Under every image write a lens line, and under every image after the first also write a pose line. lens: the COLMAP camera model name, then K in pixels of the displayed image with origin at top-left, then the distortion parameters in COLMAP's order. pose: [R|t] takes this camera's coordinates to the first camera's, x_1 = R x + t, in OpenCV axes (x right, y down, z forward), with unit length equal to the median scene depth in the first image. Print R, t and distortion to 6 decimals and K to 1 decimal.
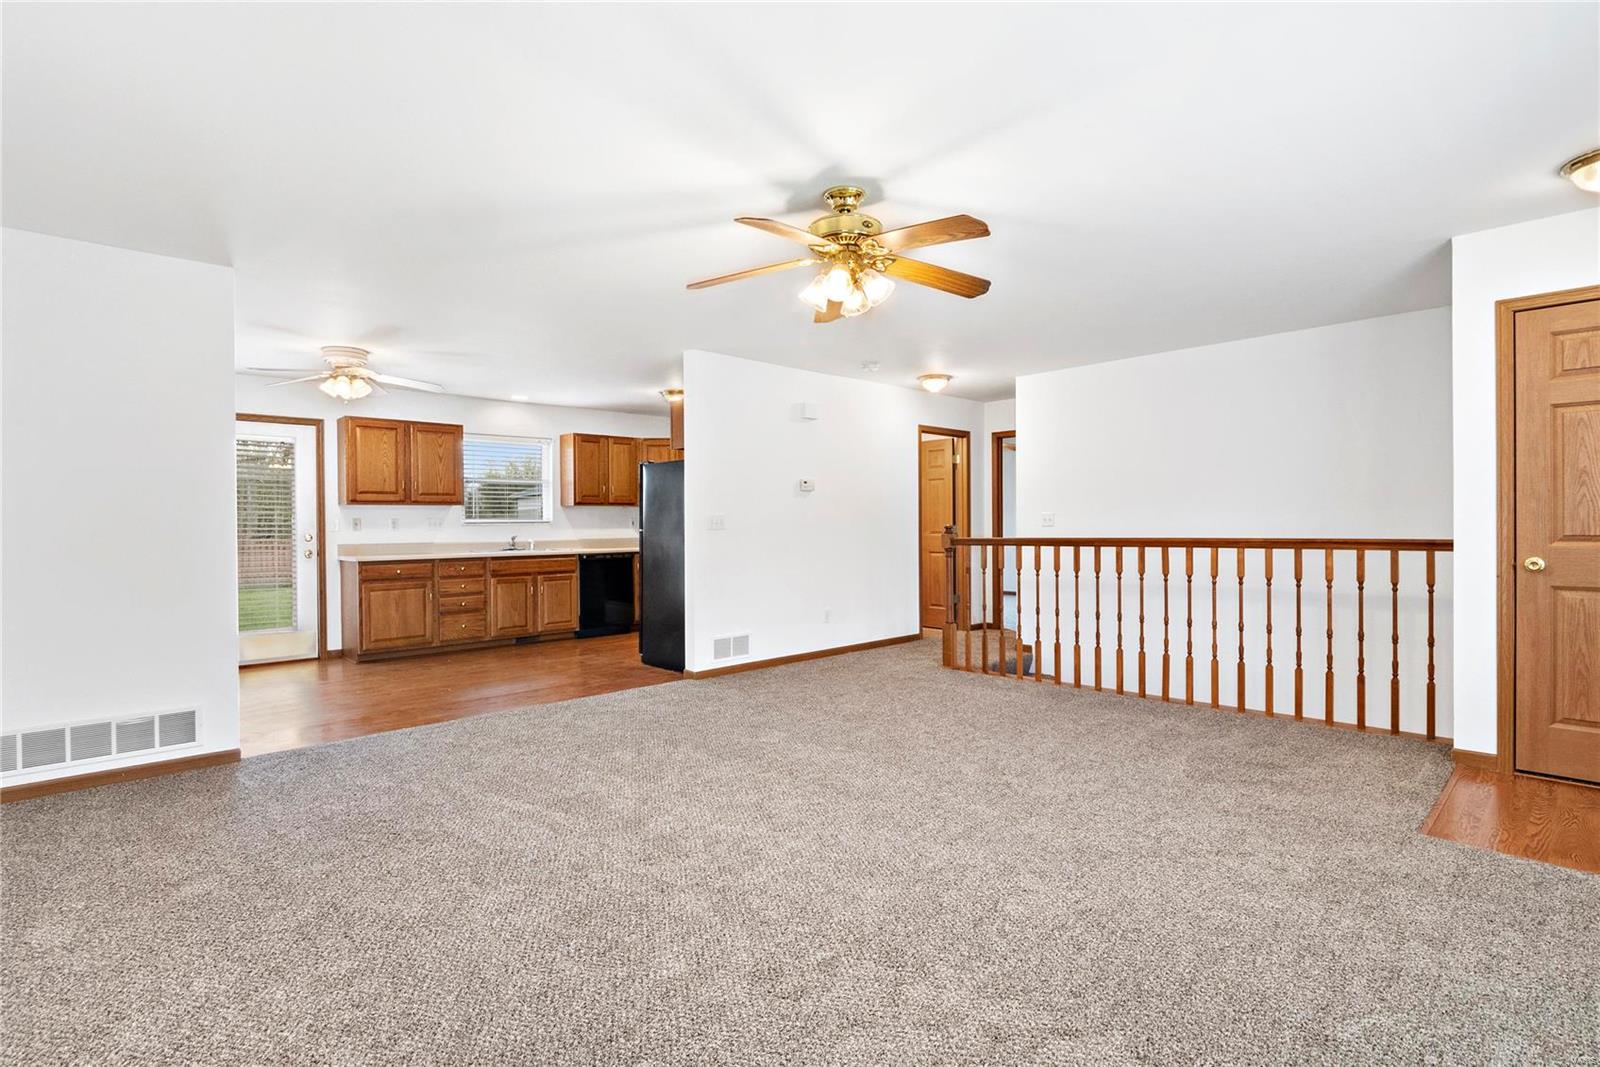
lens RADIAL K [[781.6, 0, 788.3], [0, 781.6, 529.4], [0, 0, 1]] dist [-0.000896, -0.000568]
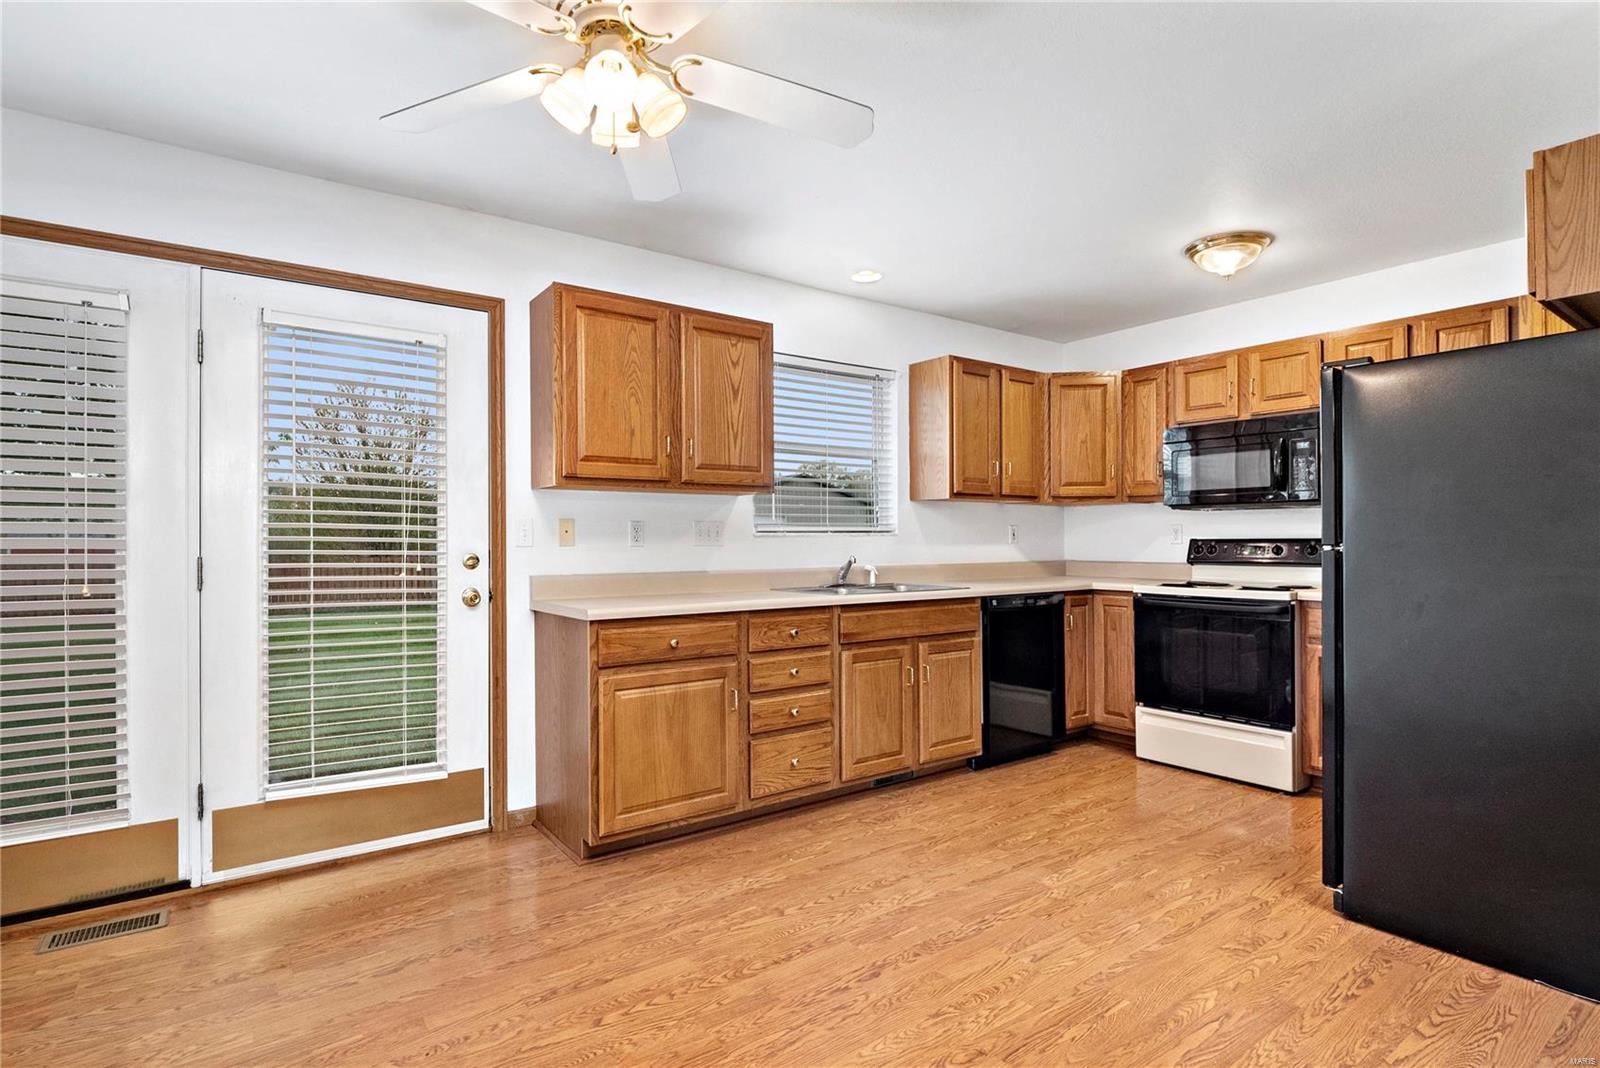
lens RADIAL K [[795.6, 0, 789.9], [0, 795.6, 537.8], [0, 0, 1]] dist [0.000151, -0.000490]
pose [[0.993620, 0.004961, -0.112673, -0.379952], [-0.006303, 0.999913, -0.011555, 0.001789], [0.112606, 0.012192, 0.993565, 0.565824]]
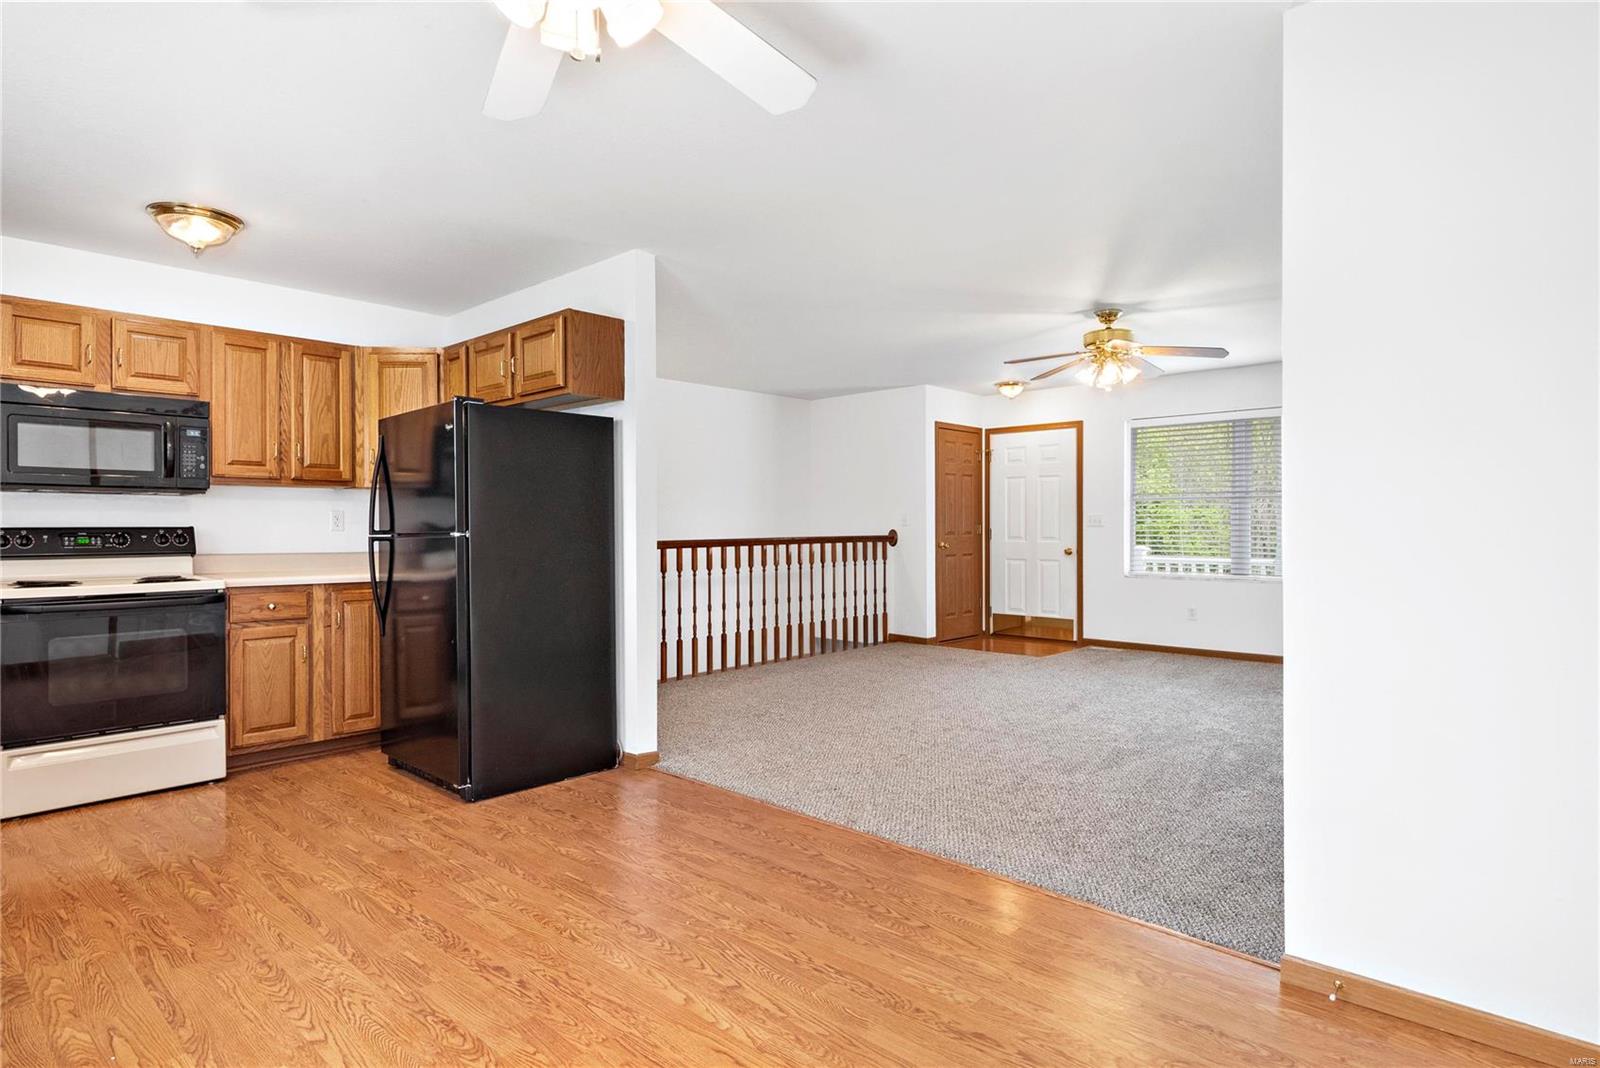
lens RADIAL K [[891.4, 0, 799.2], [0, 891.4, 524.8], [0, 0, 1]] dist [-0.002490, -0.000436]
pose [[-0.093426, 0.012027, 0.995554, -0.724903], [0.013267, 0.999853, -0.010834, 0.004106], [-0.995538, 0.012195, -0.093572, 0.790619]]
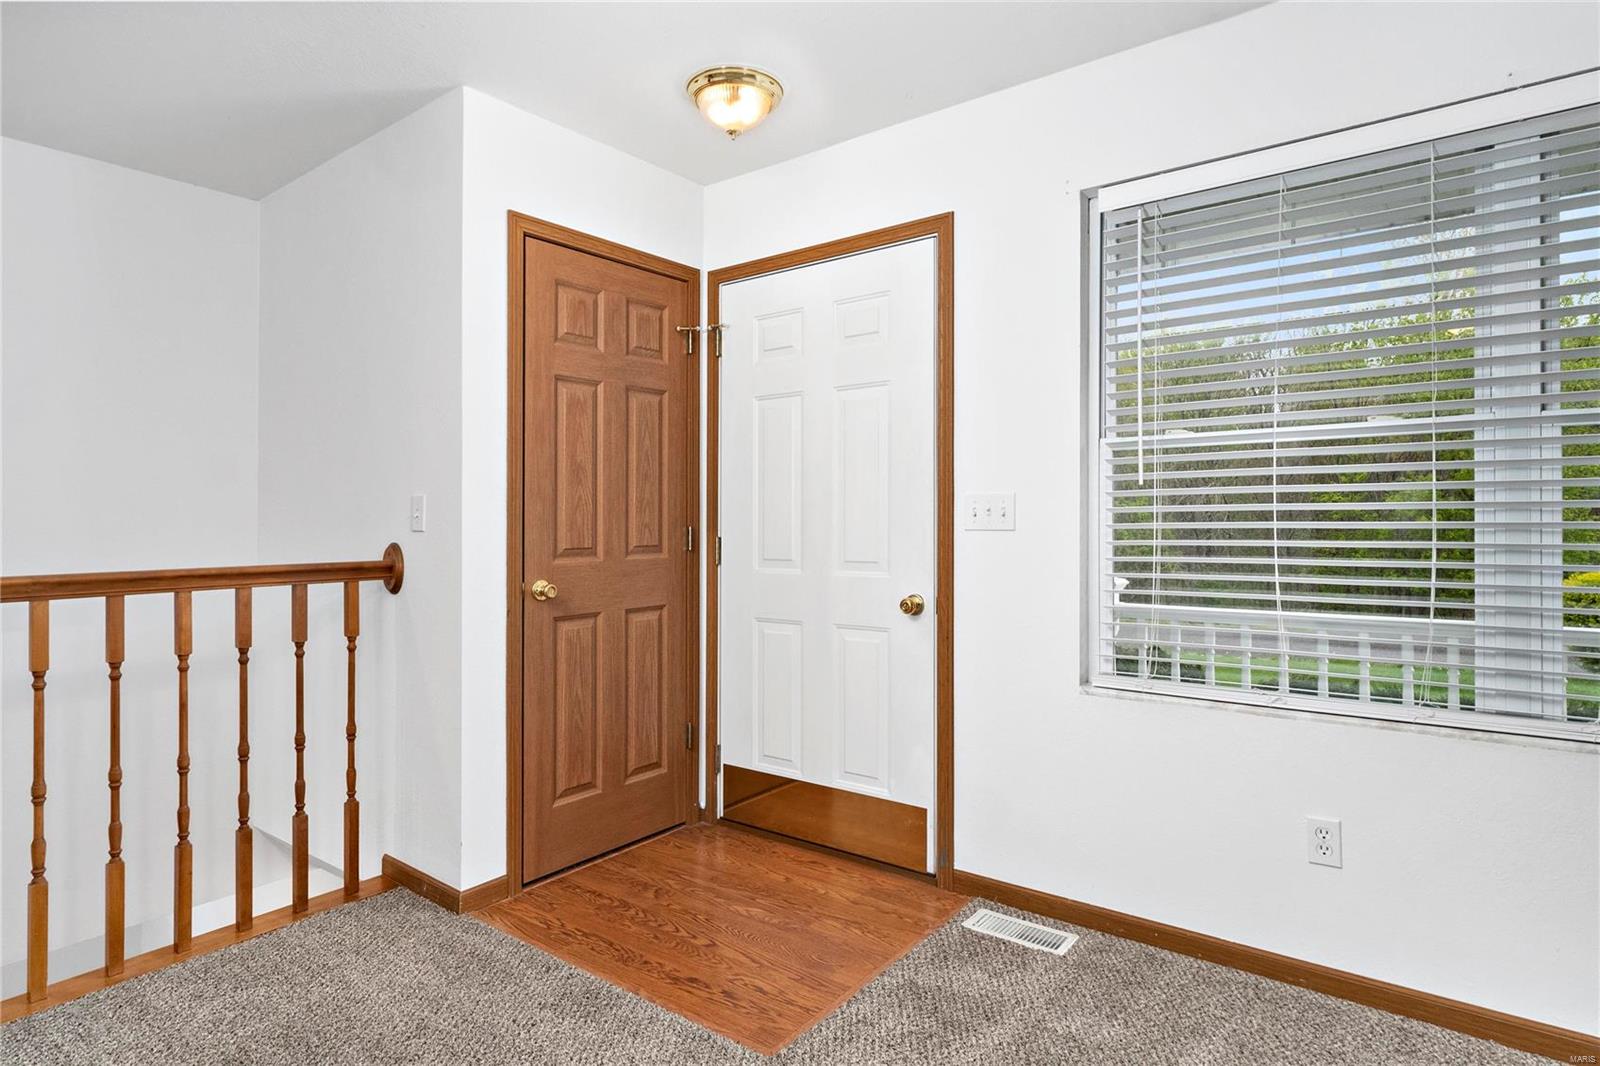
lens RADIAL K [[885.7, 0, 805.3], [0, 885.7, 507.4], [0, 0, 1]] dist [-0.001055, -0.000276]
pose [[-0.206156, 0.029633, 0.978070, 0.046507], [0.013451, 0.999533, -0.027448, -0.002622], [-0.978427, 0.007498, -0.206458, 0.450112]]
